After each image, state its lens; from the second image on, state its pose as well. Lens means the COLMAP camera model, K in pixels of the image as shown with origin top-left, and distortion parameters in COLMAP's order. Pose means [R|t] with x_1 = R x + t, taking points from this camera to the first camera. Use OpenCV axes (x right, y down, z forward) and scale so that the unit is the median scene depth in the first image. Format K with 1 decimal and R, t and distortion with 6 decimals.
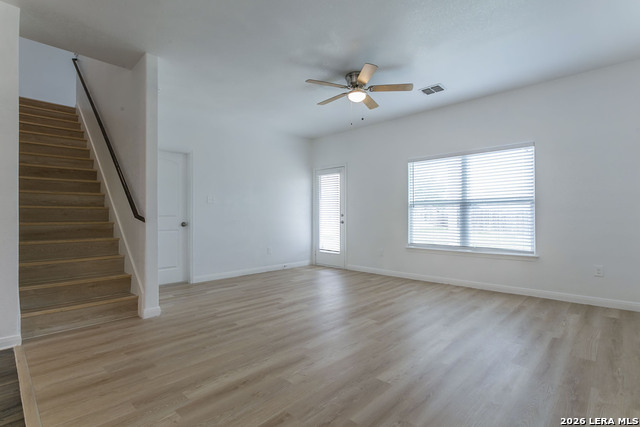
lens RADIAL K [[310.6, 0, 321.3], [0, 310.6, 218.5], [0, 0, 1]] dist [-0.000391, 0.000258]
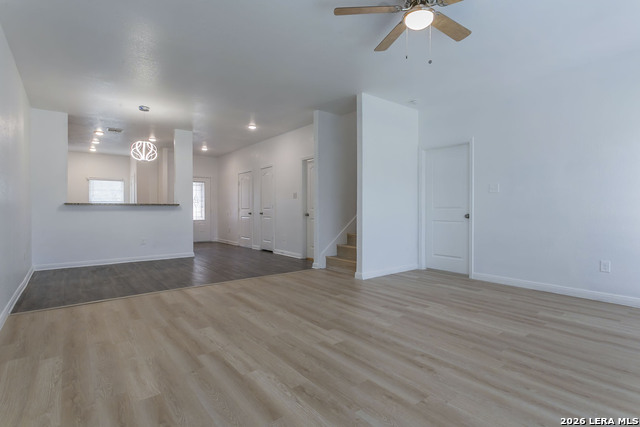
lens RADIAL K [[323.8, 0, 324.3], [0, 323.8, 205.2], [0, 0, 1]] dist [0.000469, -0.000232]
pose [[-0.131751, -0.008529, -0.991246, 0.712368], [-0.007138, 0.999945, -0.007655, -0.004621], [0.991257, 0.006067, -0.131805, 0.787467]]
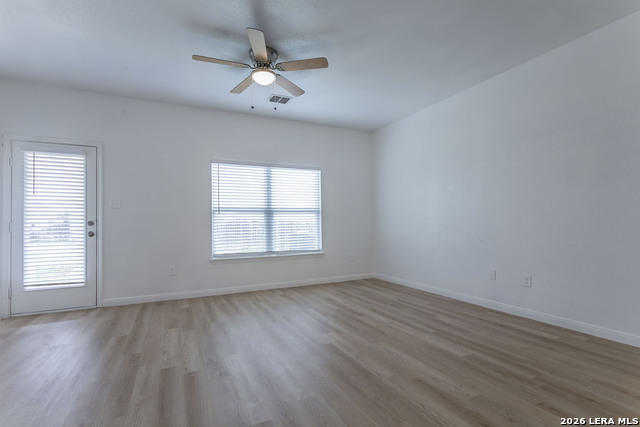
lens RADIAL K [[310.6, 0, 321.3], [0, 310.6, 218.5], [0, 0, 1]] dist [-0.000391, 0.000258]
pose [[0.353312, 0.013815, 0.935404, -0.526889], [0.017075, 0.999629, -0.021212, 0.001843], [-0.935350, 0.023466, 0.352945, 0.501545]]
